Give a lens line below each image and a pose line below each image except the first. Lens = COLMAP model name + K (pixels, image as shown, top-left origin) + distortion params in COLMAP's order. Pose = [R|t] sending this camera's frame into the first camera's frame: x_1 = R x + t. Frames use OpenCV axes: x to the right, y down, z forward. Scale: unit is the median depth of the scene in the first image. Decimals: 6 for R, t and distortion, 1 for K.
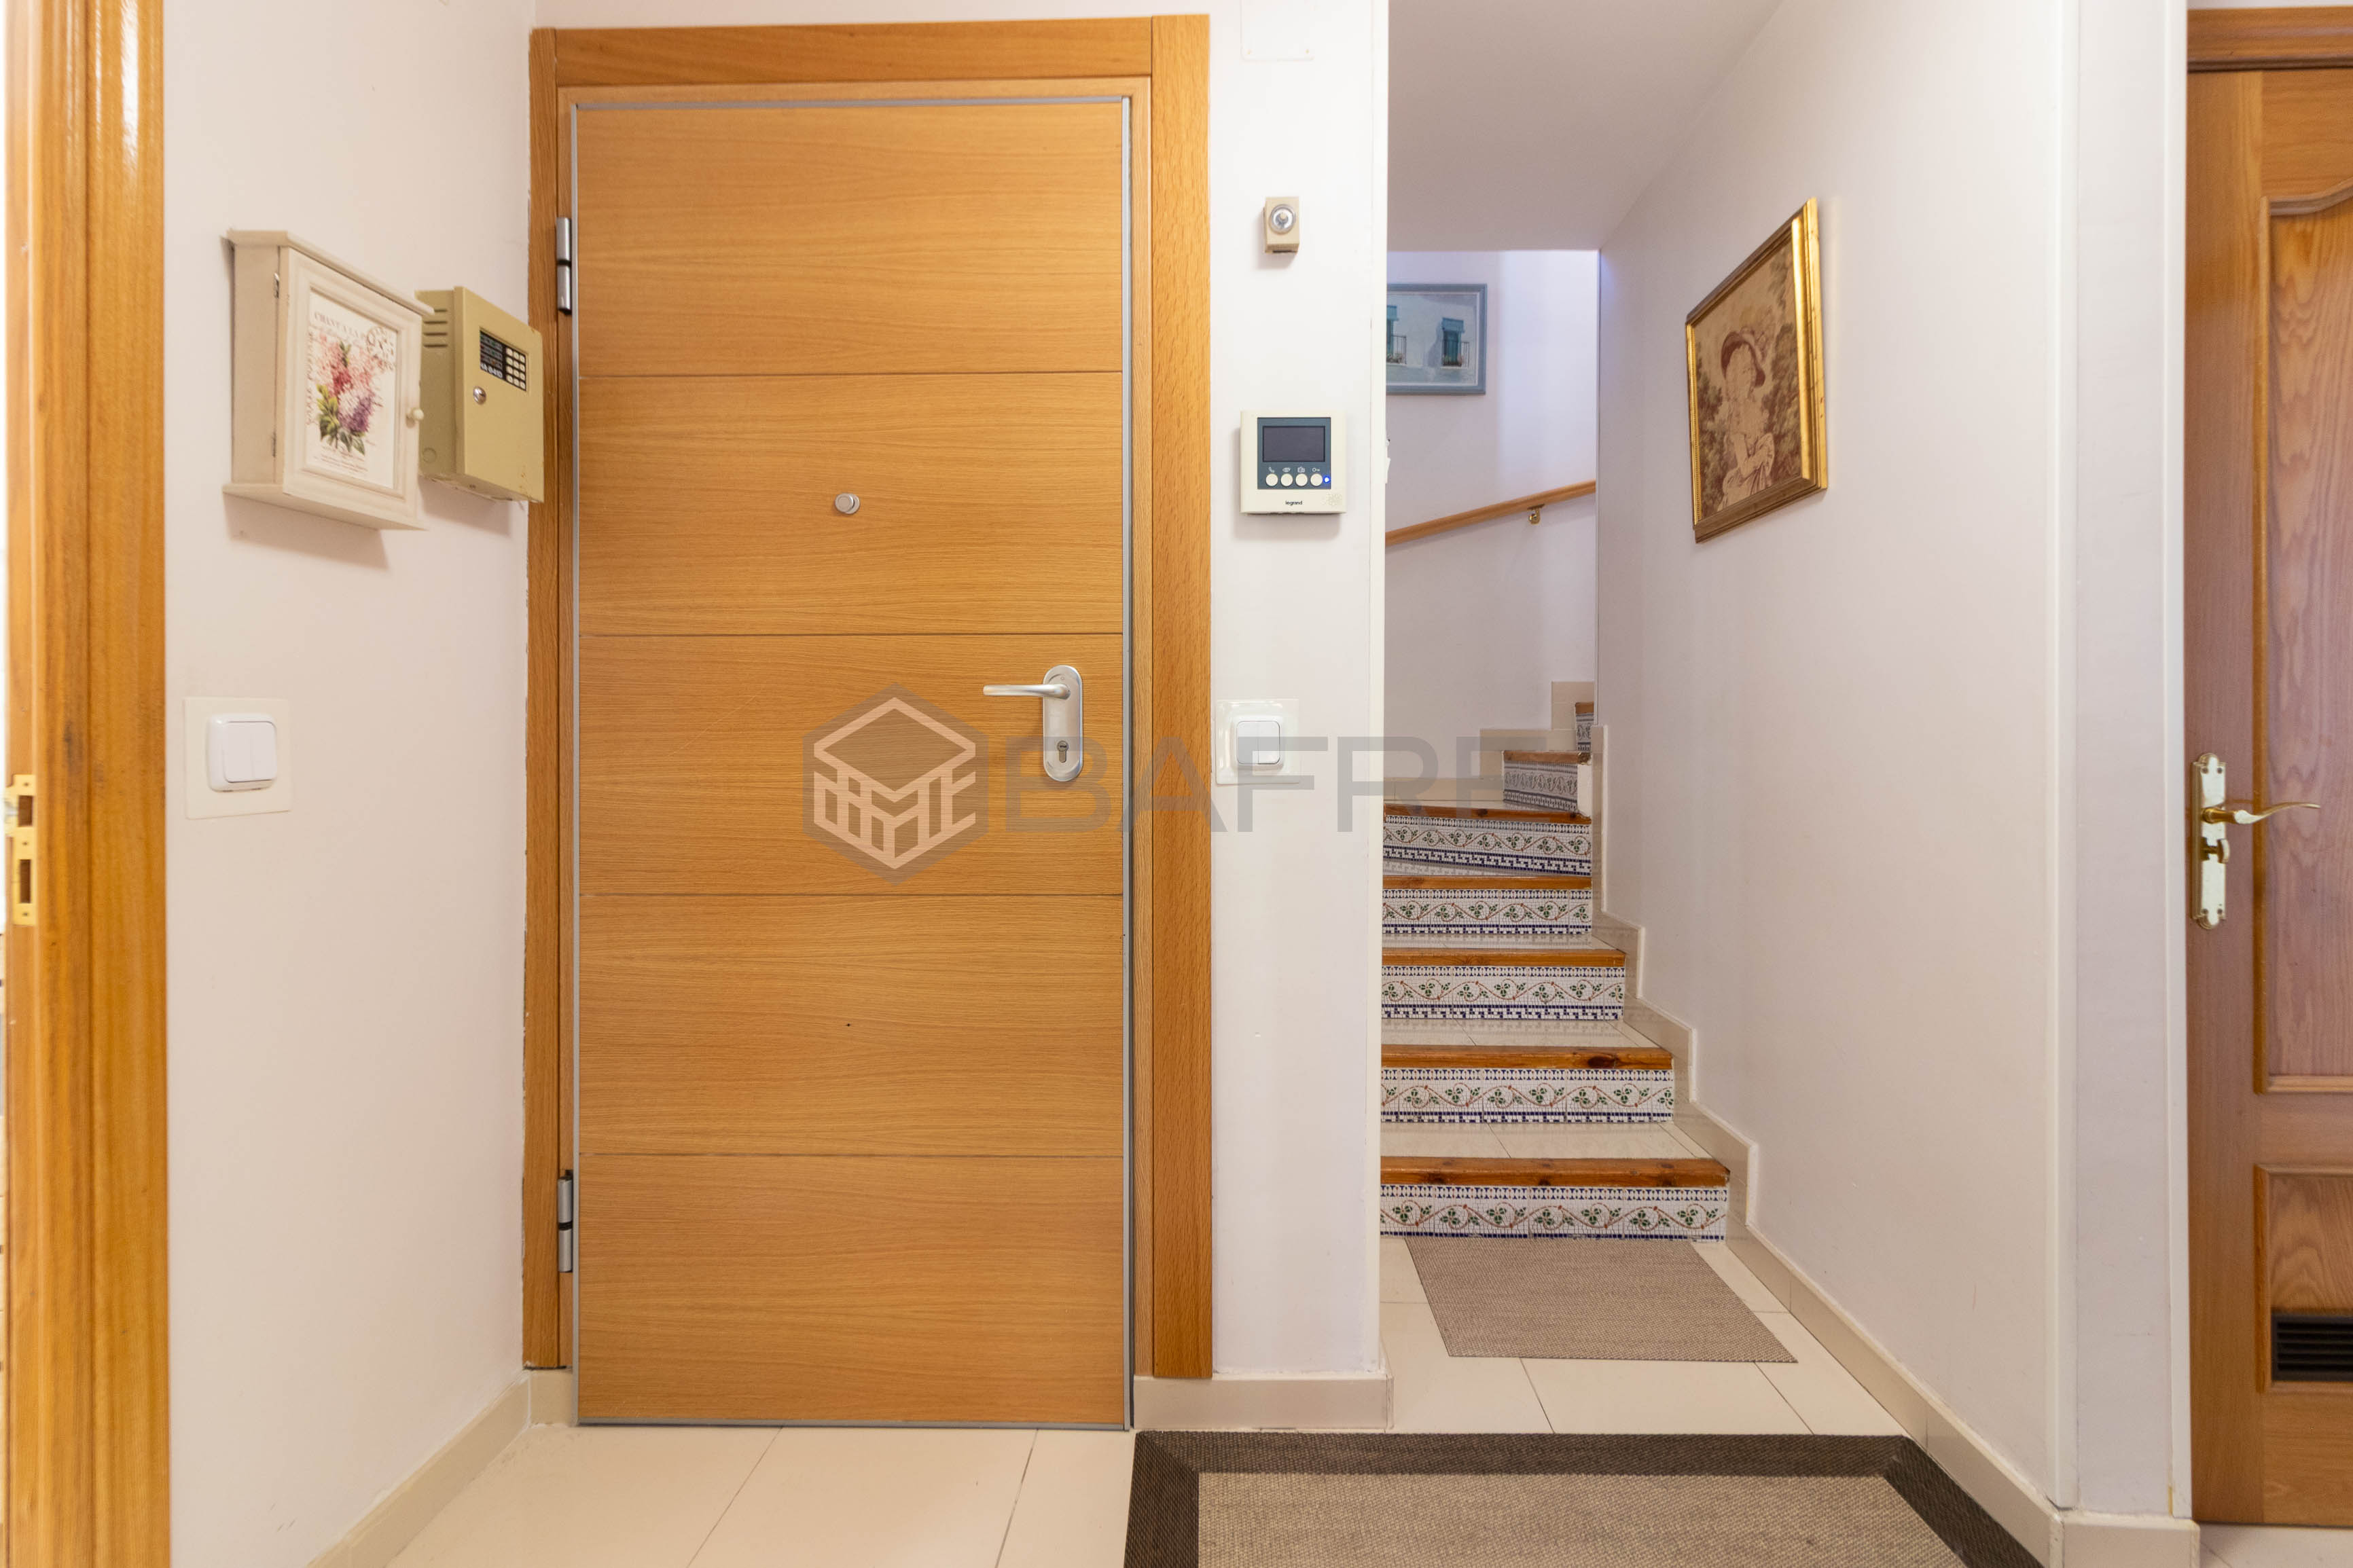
lens RADIAL K [[1099.3, 0, 1215.5], [0, 1099.3, 752.0], [0, 0, 1]] dist [0.005202, -0.000040]
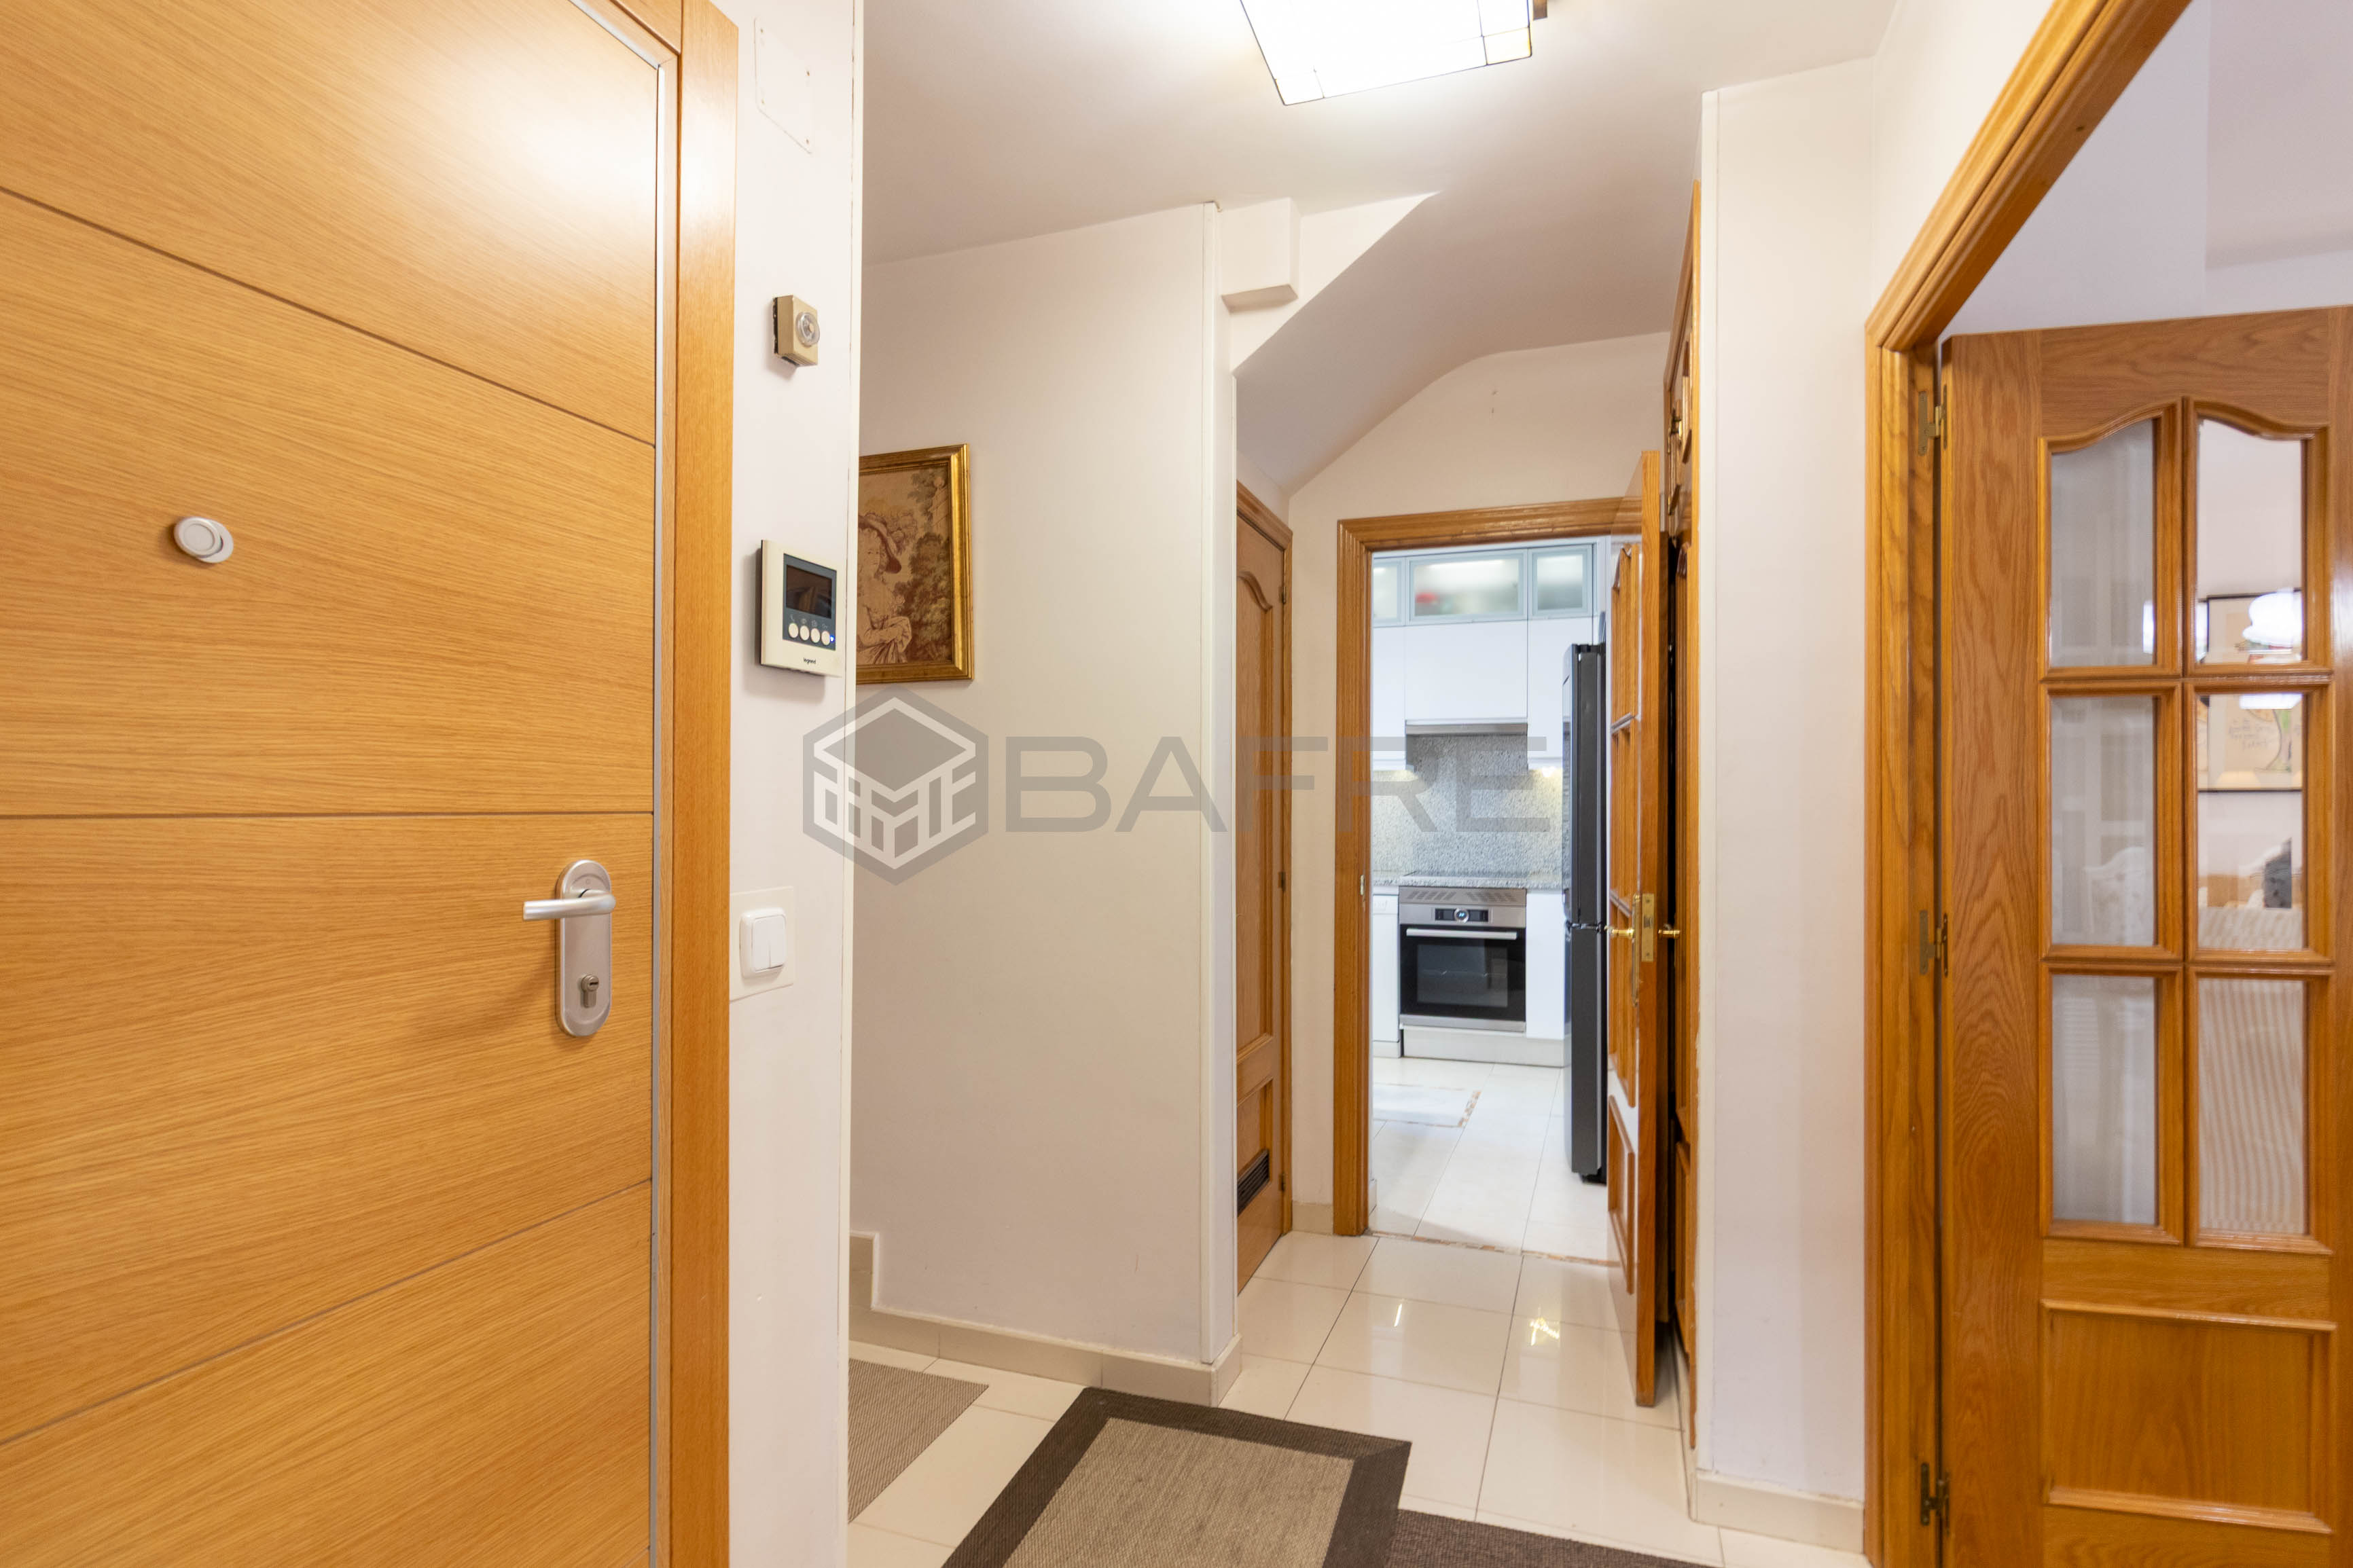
lens RADIAL K [[1099.3, 0, 1232.3], [0, 1099.3, 812.8], [0, 0, 1]] dist [0.005202, -0.000040]
pose [[0.283165, -0.001113, 0.959070, -0.664253], [-0.001243, 0.999998, 0.001527, -0.109213], [-0.959070, -0.001624, 0.283163, 0.437024]]
